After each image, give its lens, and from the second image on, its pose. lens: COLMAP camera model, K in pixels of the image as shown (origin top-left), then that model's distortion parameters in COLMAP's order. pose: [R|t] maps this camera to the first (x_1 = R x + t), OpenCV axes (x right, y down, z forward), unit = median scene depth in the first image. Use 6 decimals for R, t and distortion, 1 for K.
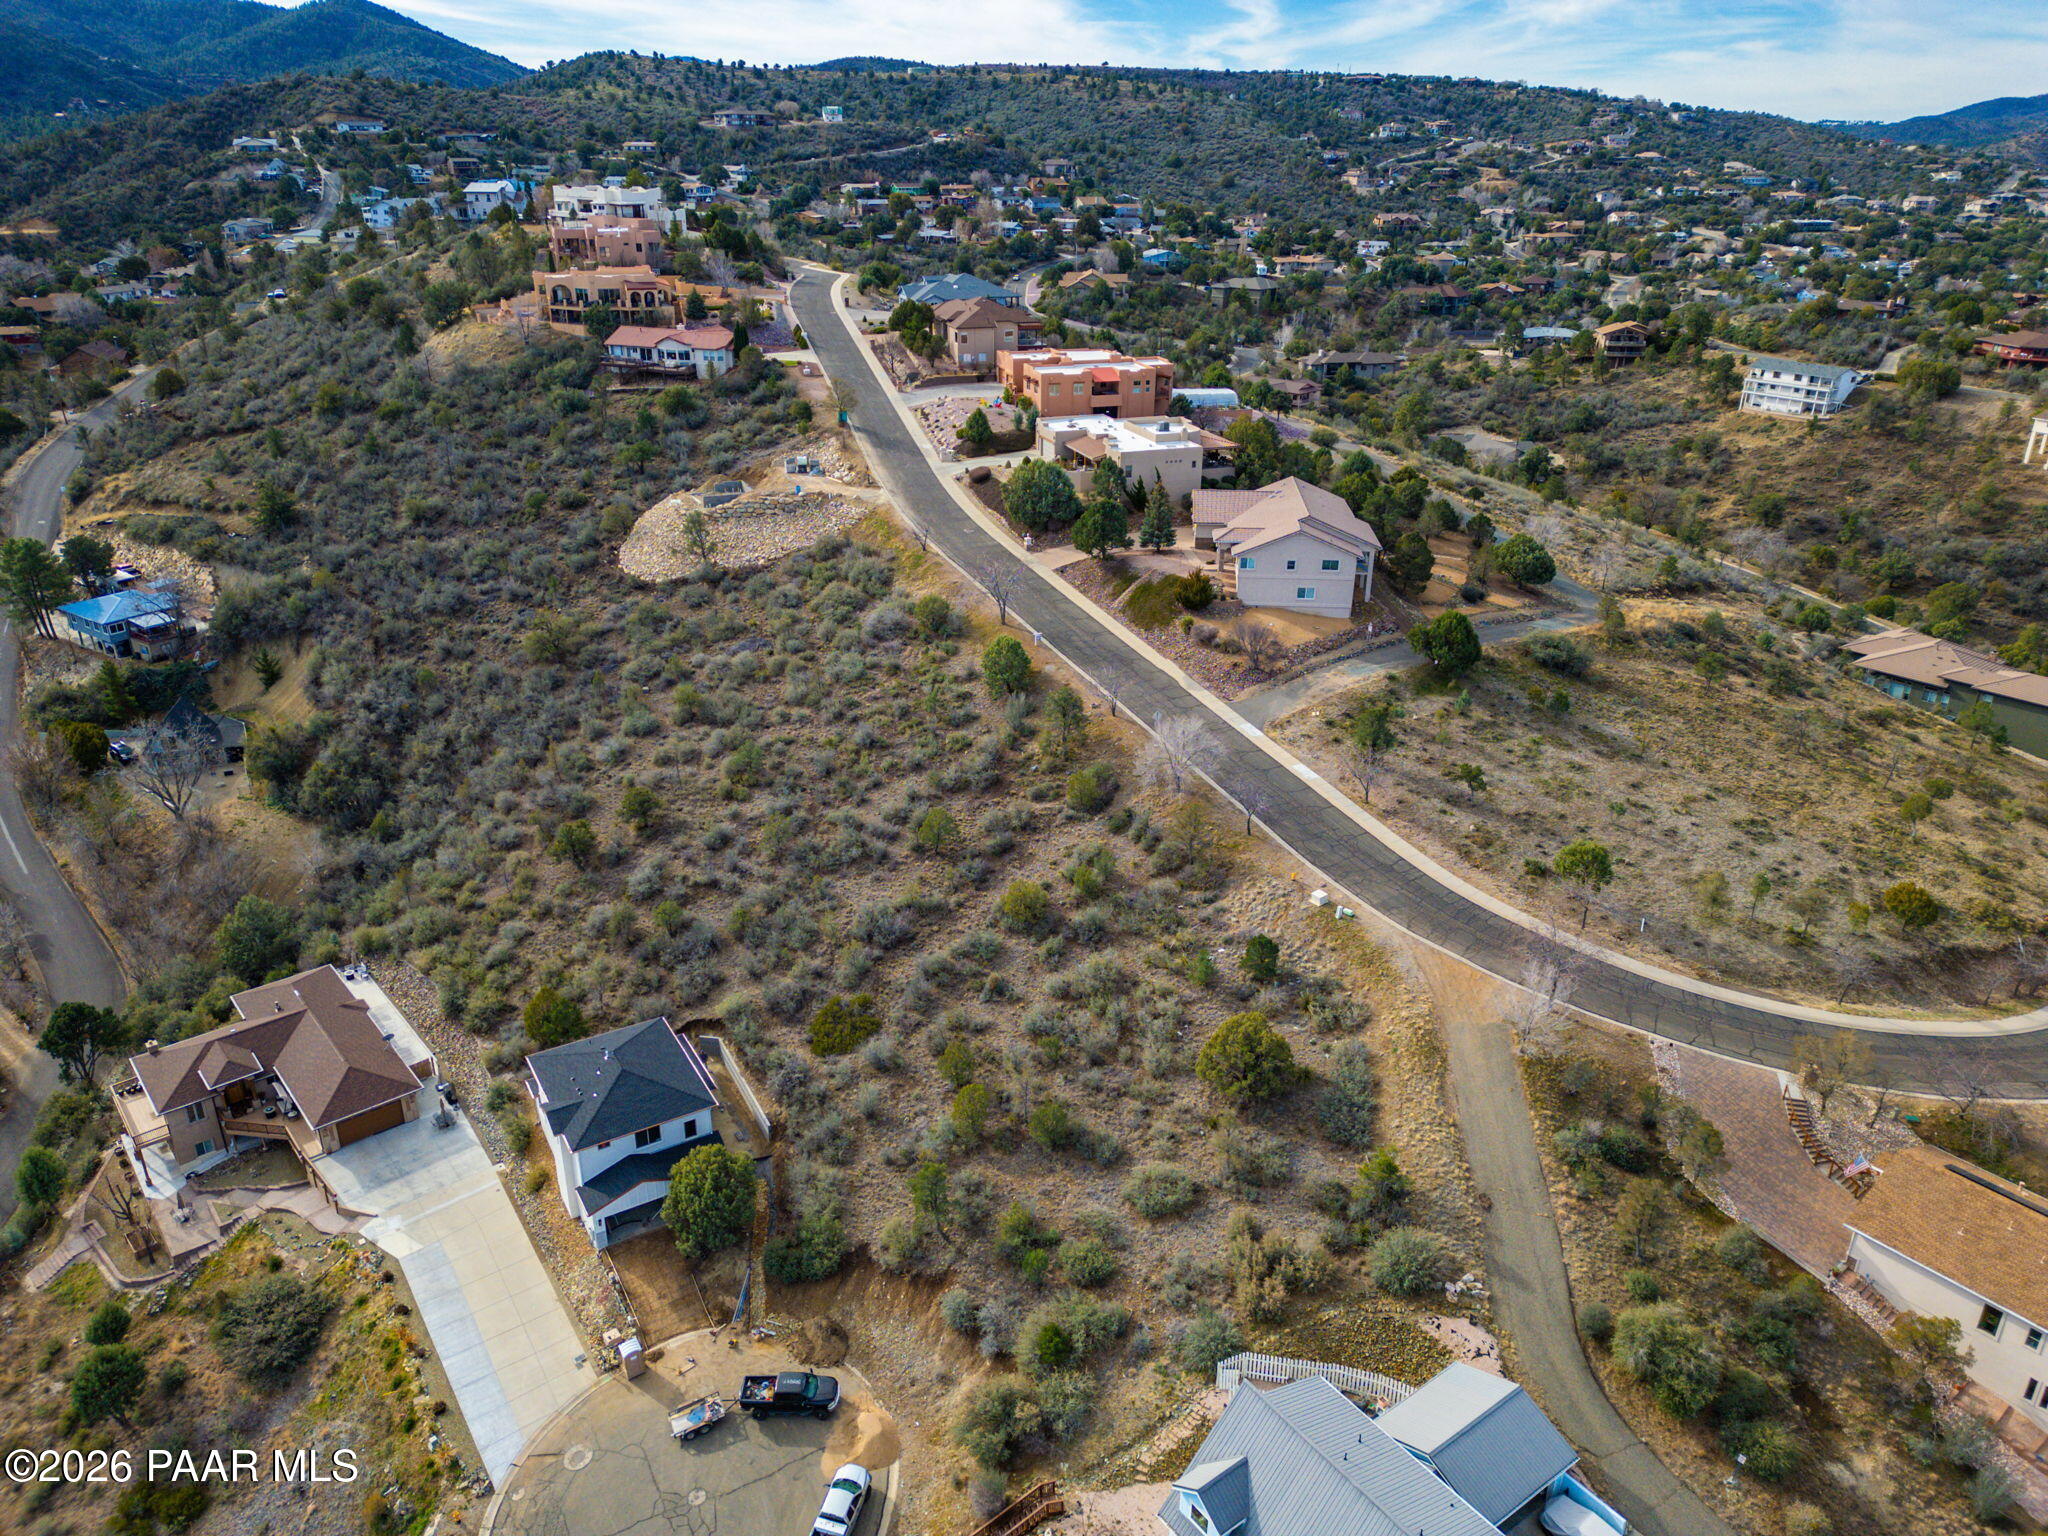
lens RADIAL K [[1426.6, 0, 1022.5], [0, 1426.6, 773.6], [0, 0, 1]] dist [0.083920, -0.087689]
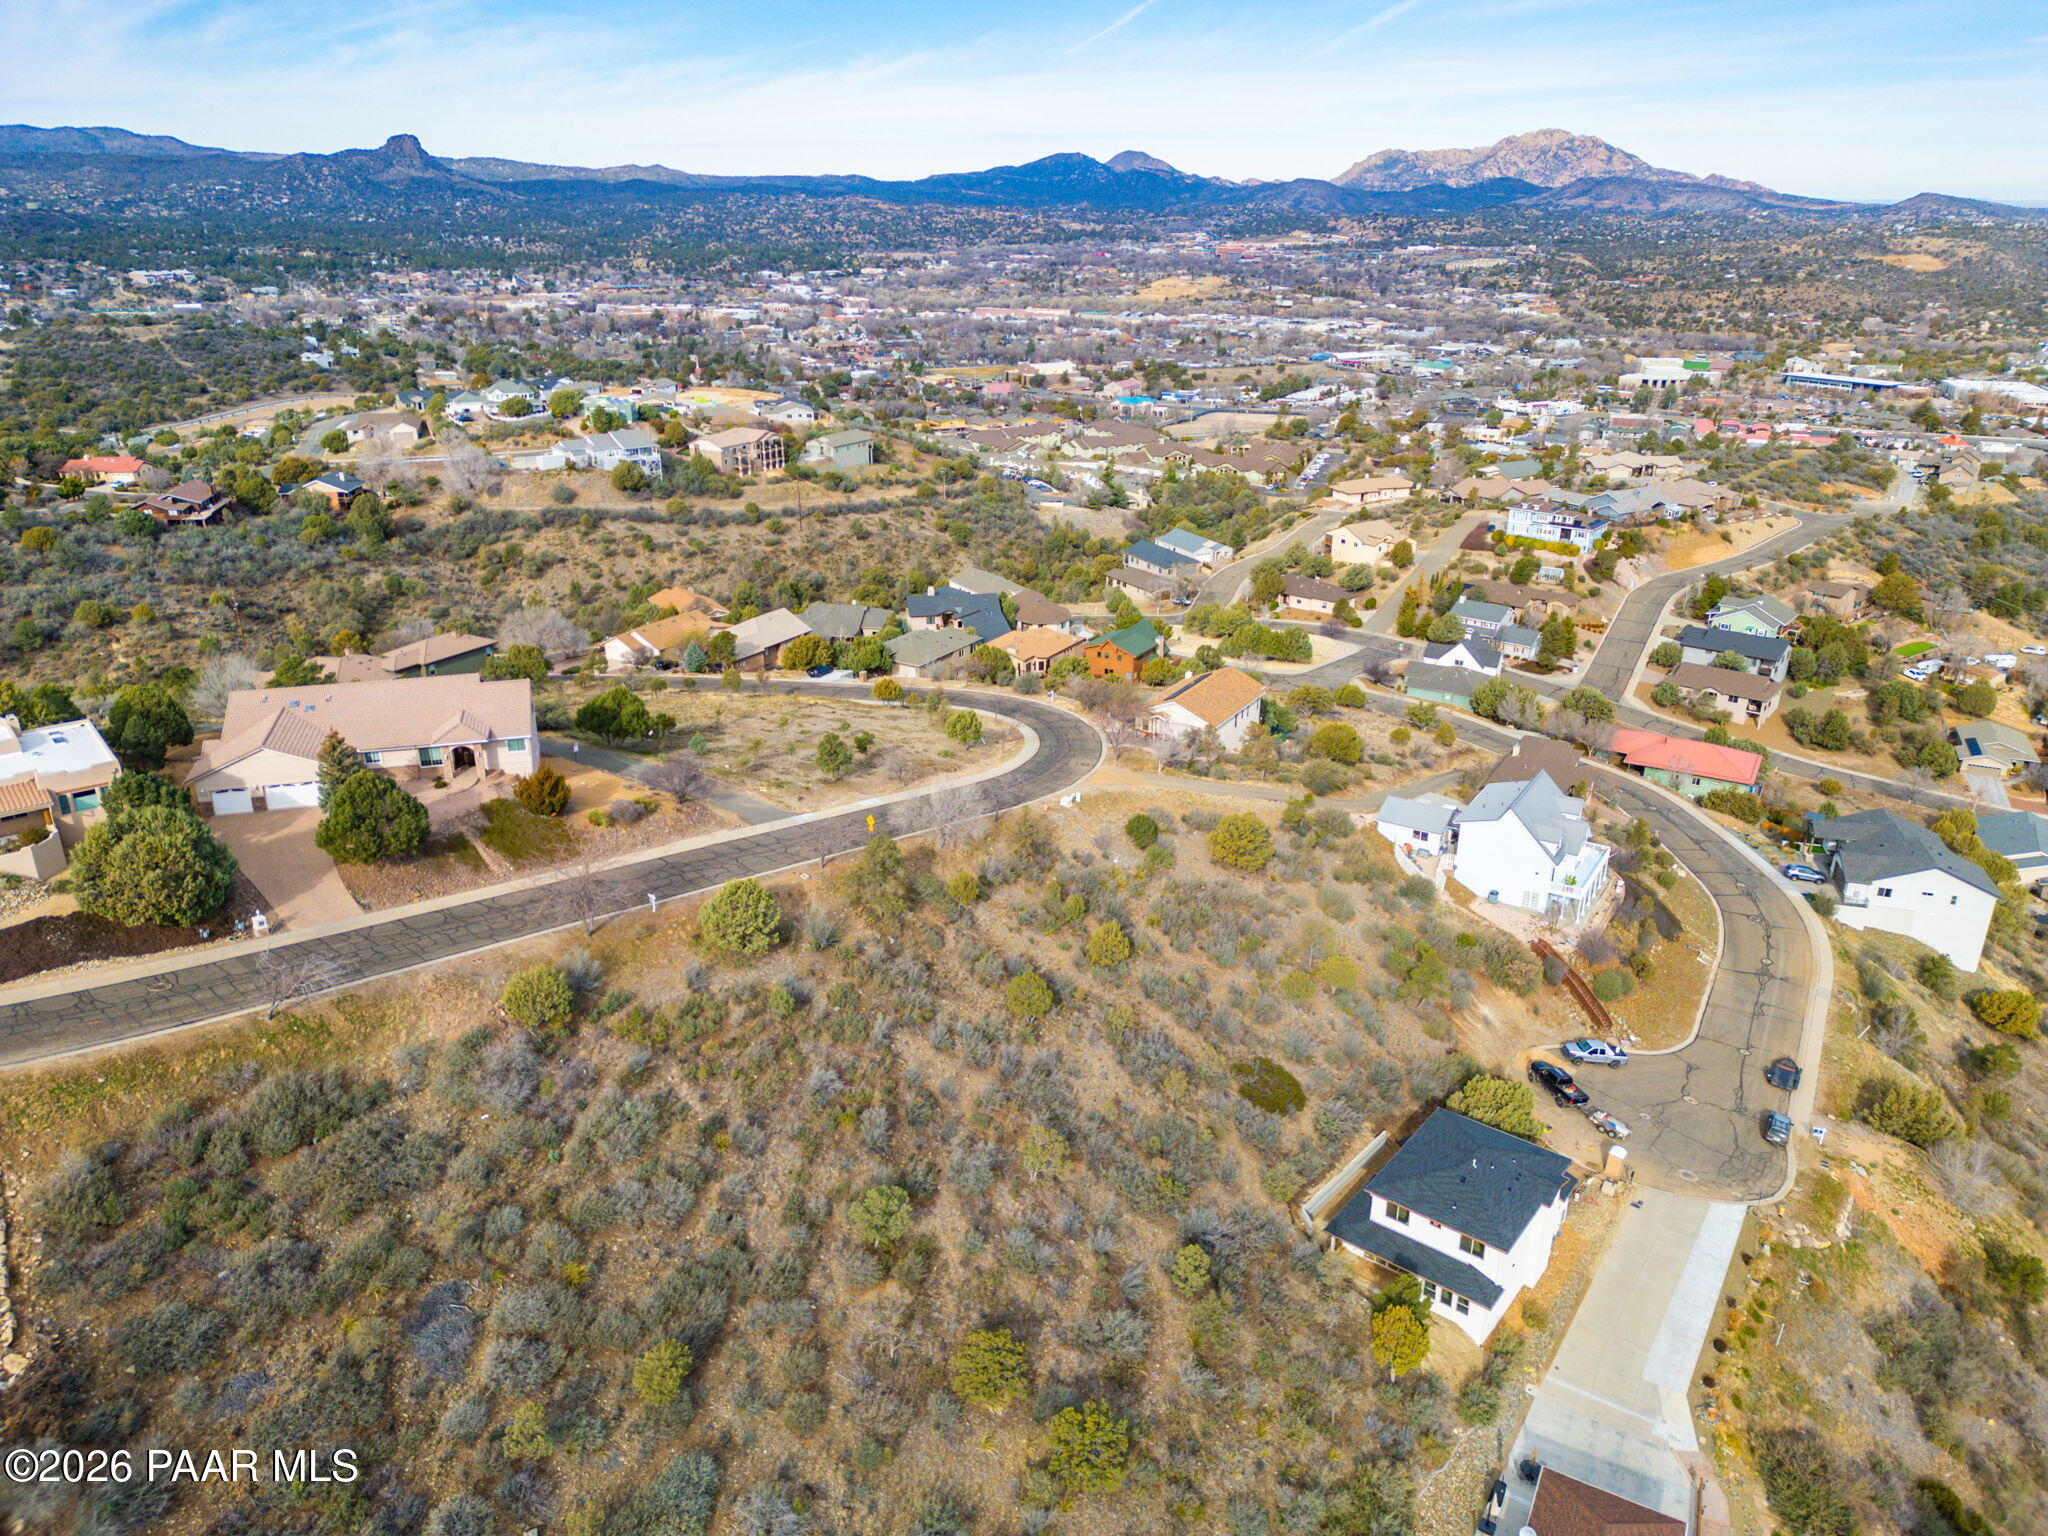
lens RADIAL K [[1426.6, 0, 1022.5], [0, 1426.6, 773.6], [0, 0, 1]] dist [0.083920, -0.087689]
pose [[-0.357612, -0.359457, 0.861919, -0.892122], [0.355567, 0.801028, 0.481588, -0.573550], [-0.863531, 0.478692, -0.158646, 1.247468]]
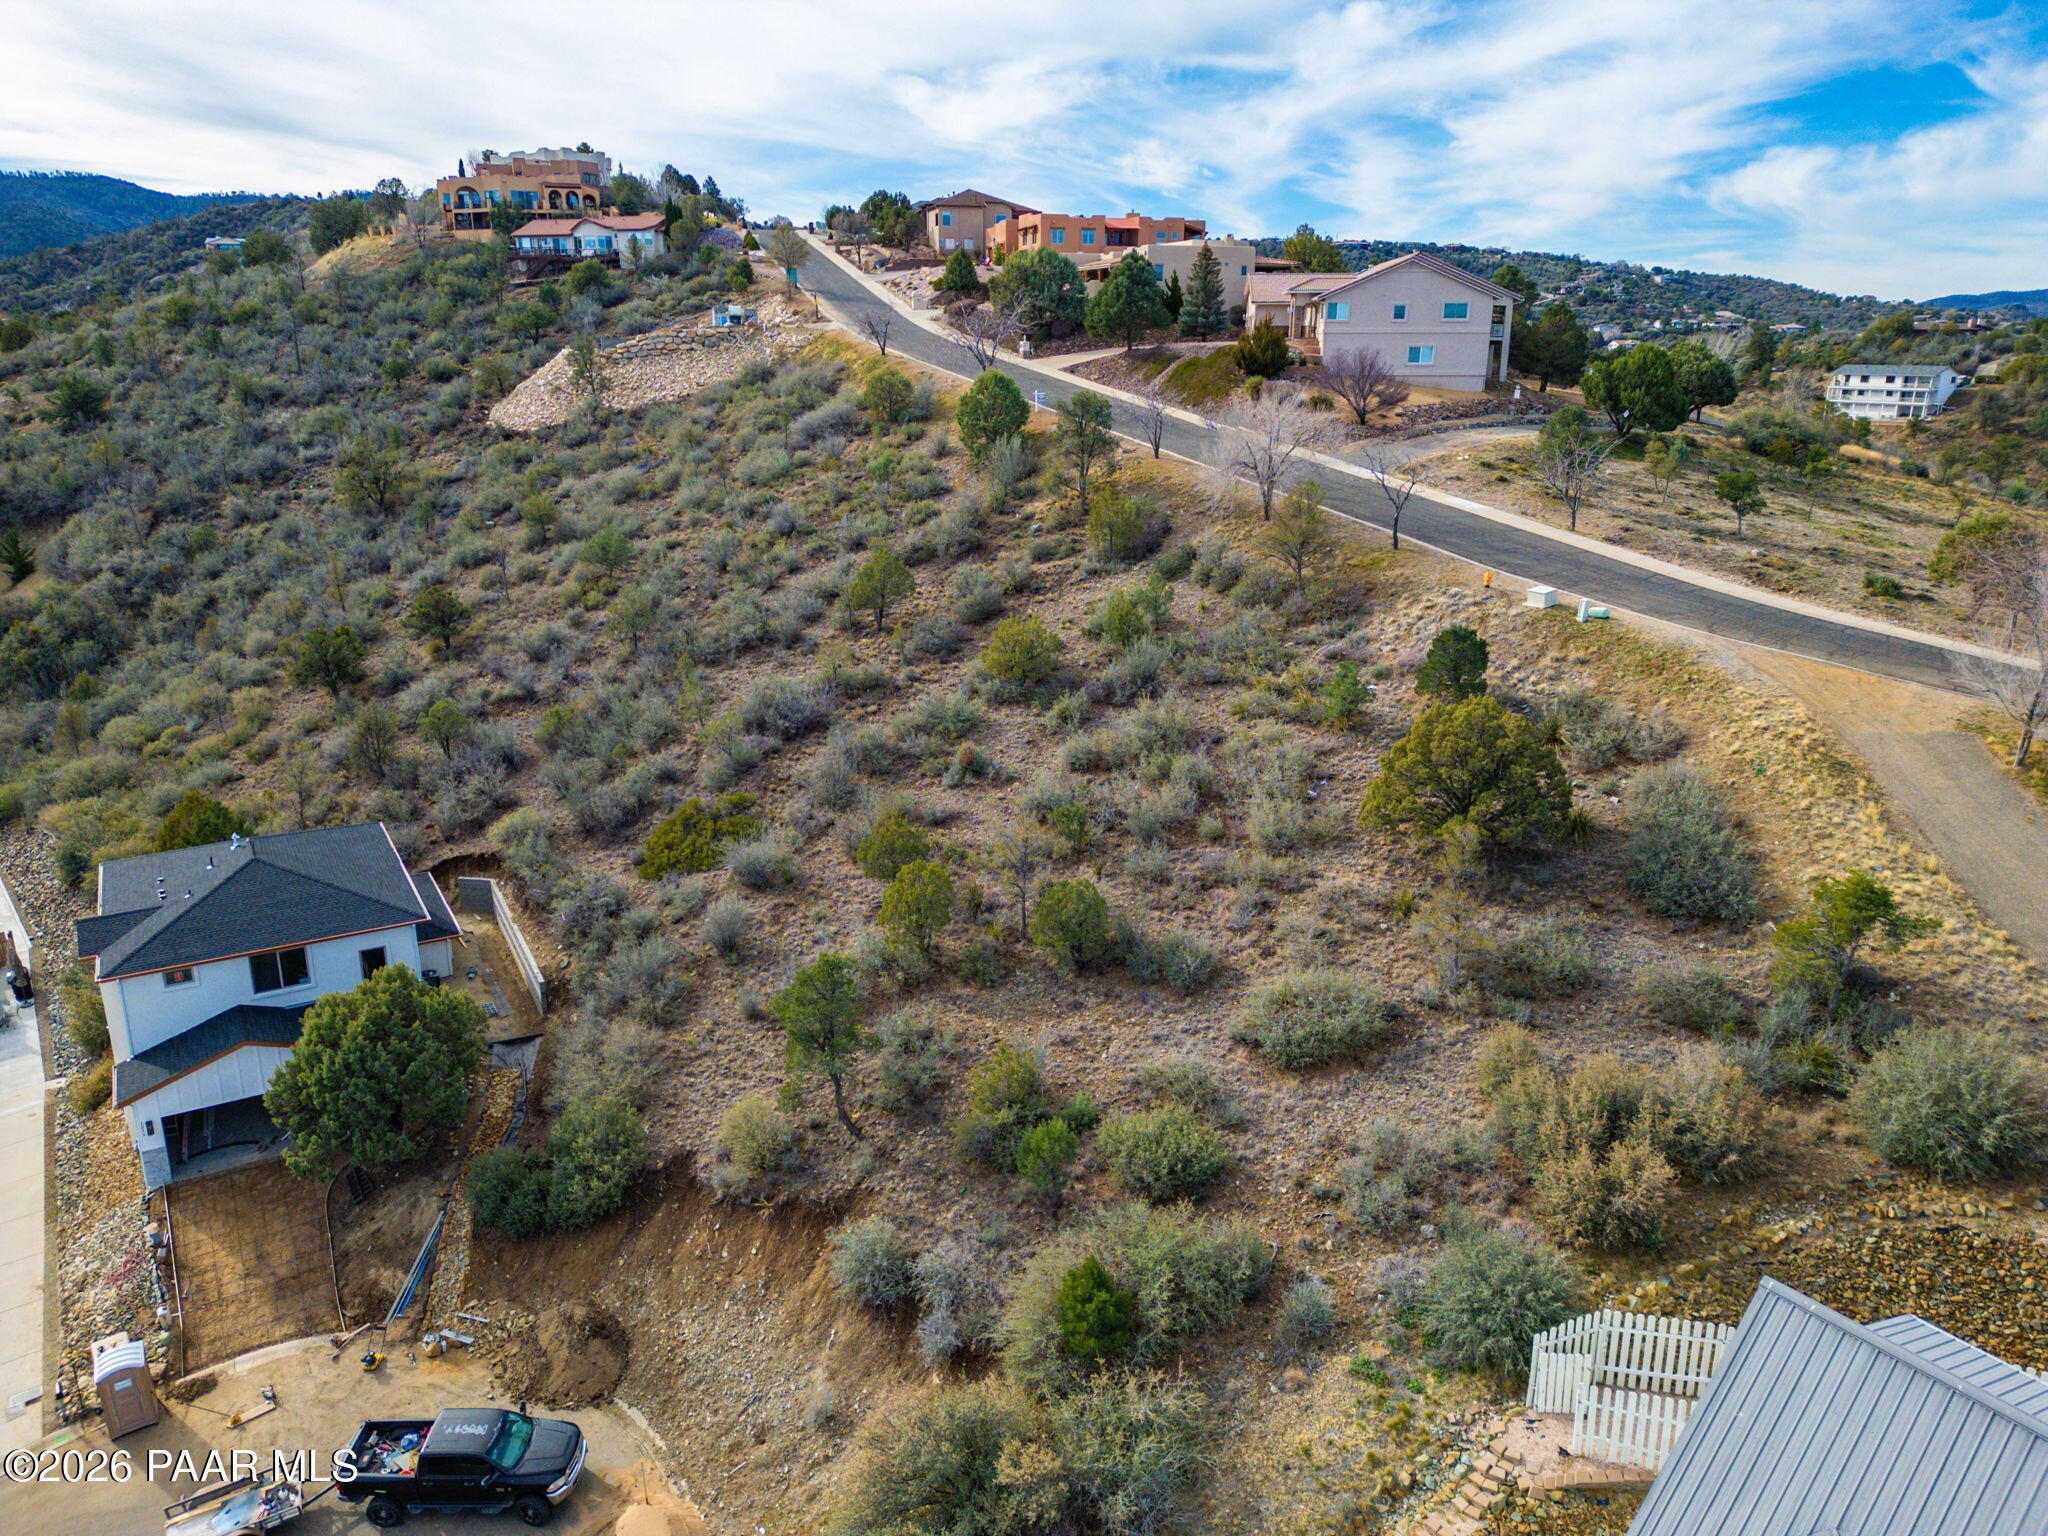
lens RADIAL K [[1426.6, 0, 1022.5], [0, 1426.6, 773.6], [0, 0, 1]] dist [0.083920, -0.087689]
pose [[0.999995, -0.002121, 0.002304, 0.000753], [0.002389, 0.992361, -0.123343, 0.230065], [-0.002024, 0.123348, 0.992361, 0.451780]]
